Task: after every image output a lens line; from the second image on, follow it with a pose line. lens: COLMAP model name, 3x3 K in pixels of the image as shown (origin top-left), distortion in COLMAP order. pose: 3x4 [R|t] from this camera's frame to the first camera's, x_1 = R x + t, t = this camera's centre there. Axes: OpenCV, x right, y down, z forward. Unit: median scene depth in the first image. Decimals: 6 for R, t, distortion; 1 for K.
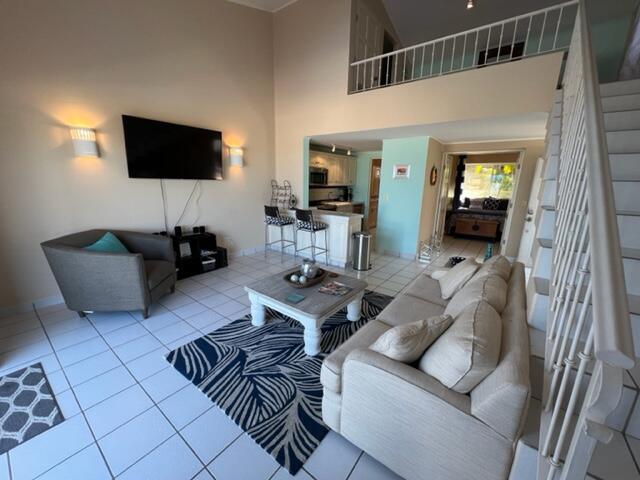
lens RADIAL K [[257.1, 0, 320.0], [0, 257.1, 240.0], [0, 0, 1]] dist [-0.002172, 0.000308]
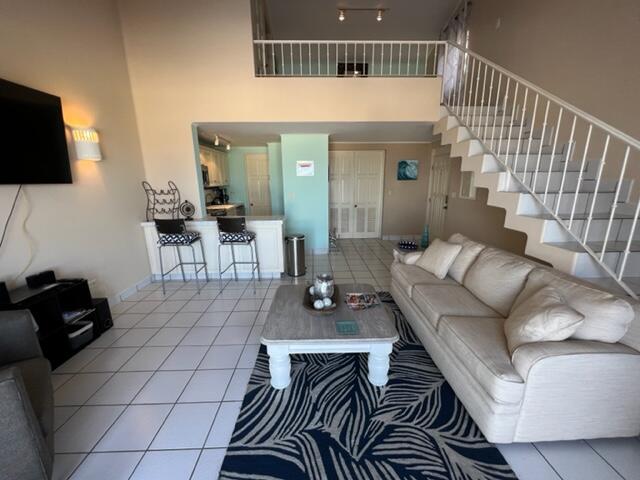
lens RADIAL K [[257.1, 0, 320.0], [0, 257.1, 240.0], [0, 0, 1]] dist [-0.002172, 0.000308]
pose [[0.779293, -0.171531, 0.602726, -0.329877], [0.168471, 0.983746, 0.062143, -0.055446], [-0.603589, 0.053114, 0.795525, 0.230008]]
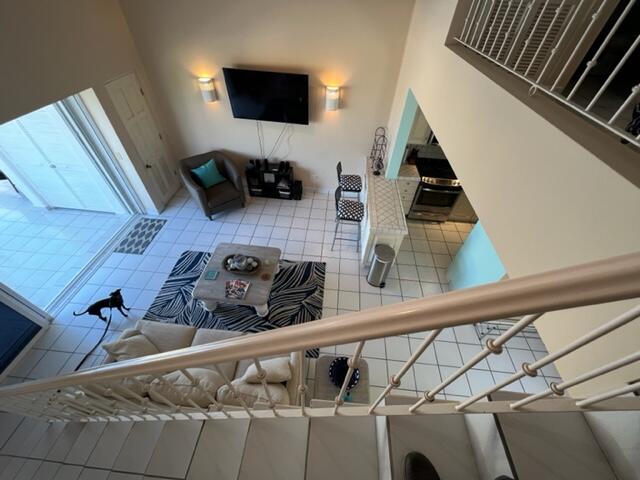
lens RADIAL K [[257.1, 0, 320.0], [0, 257.1, 240.0], [0, 0, 1]] dist [-0.002172, 0.000308]
pose [[0.528294, 0.603553, -0.597185, 0.542835], [-0.215583, 0.775649, 0.593206, -0.512256], [0.821236, -0.184644, 0.539886, 0.423652]]
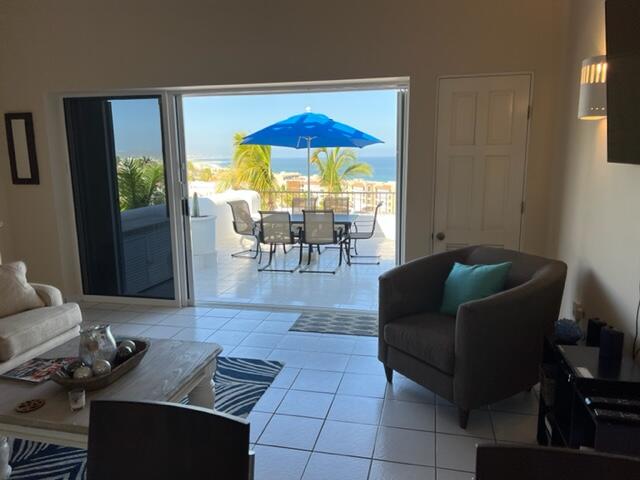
lens RADIAL K [[479.4, 0, 320.0], [0, 479.4, 240.0], [0, 0, 1]] dist [0.071252, -0.077164]
pose [[-0.912818, 0.059876, -0.403952, -0.043884], [-0.100647, 0.925691, 0.364645, -0.283756], [0.395769, 0.373512, -0.838962, 1.188106]]
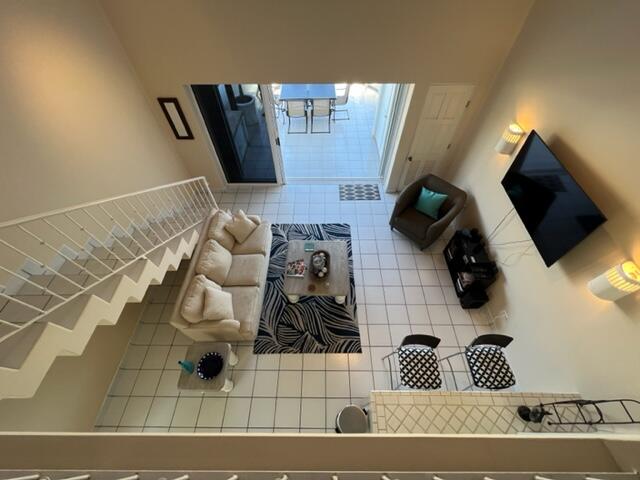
lens RADIAL K [[257.1, 0, 320.0], [0, 257.1, 240.0], [0, 0, 1]] dist [-0.002172, 0.000308]
pose [[-0.802138, 0.468133, -0.370710, 0.263720], [-0.147099, 0.446771, 0.882473, -0.755171], [0.578737, 0.762396, -0.289510, 0.845877]]
